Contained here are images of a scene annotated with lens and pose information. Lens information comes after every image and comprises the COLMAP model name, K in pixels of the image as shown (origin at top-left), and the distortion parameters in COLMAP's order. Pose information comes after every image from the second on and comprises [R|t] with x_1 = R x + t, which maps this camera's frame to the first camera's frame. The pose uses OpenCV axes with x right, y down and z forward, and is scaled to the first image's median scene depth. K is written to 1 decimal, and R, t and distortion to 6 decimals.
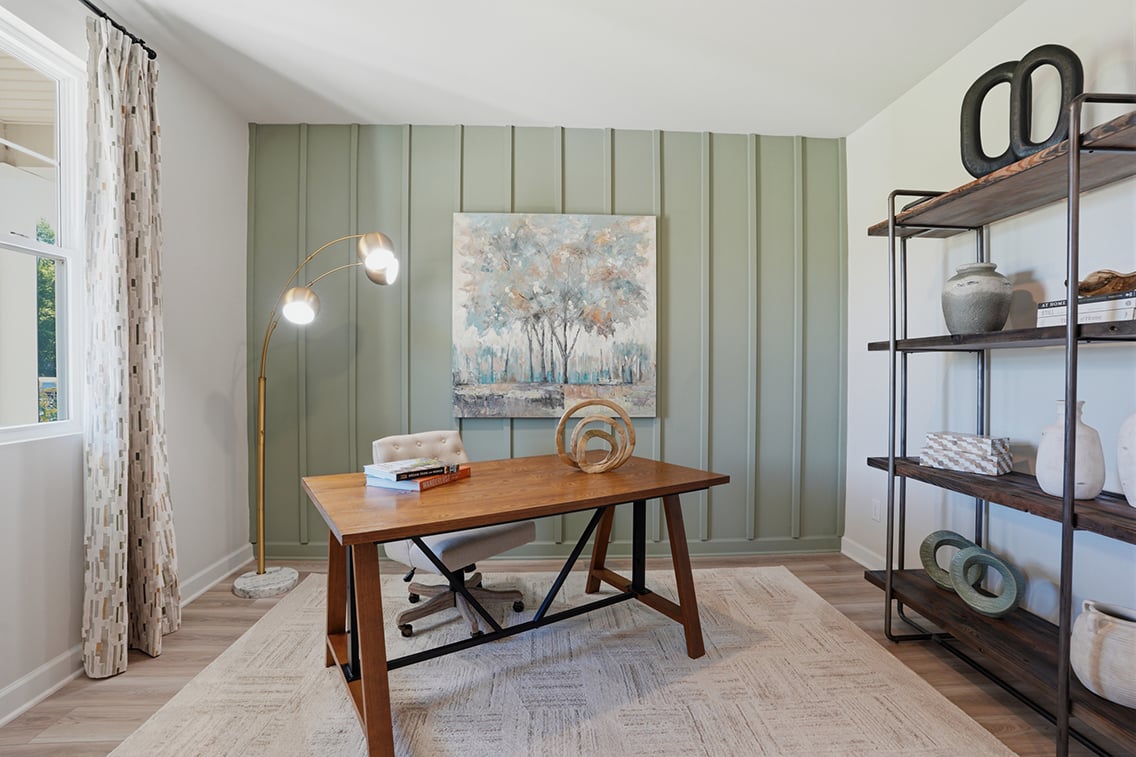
lens RADIAL K [[526.9, 0, 562.7], [0, 526.9, 377.6], [0, 0, 1]] dist [-0.069906, 0.025141]
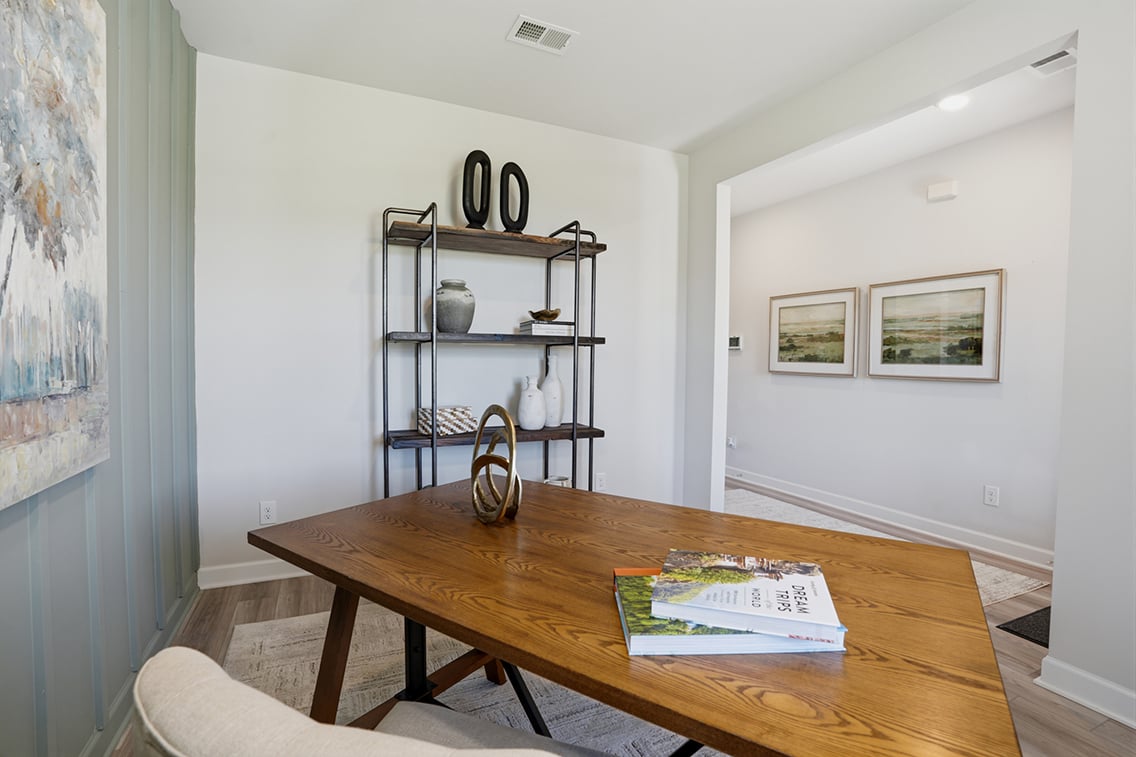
lens RADIAL K [[526.9, 0, 570.4], [0, 526.9, 382.2], [0, 0, 1]] dist [-0.069906, 0.025141]
pose [[-0.388975, -0.046641, 0.920067, -0.546802], [-0.000766, 0.998734, 0.050305, -0.020183], [-0.921248, 0.018862, -0.388518, 1.131108]]
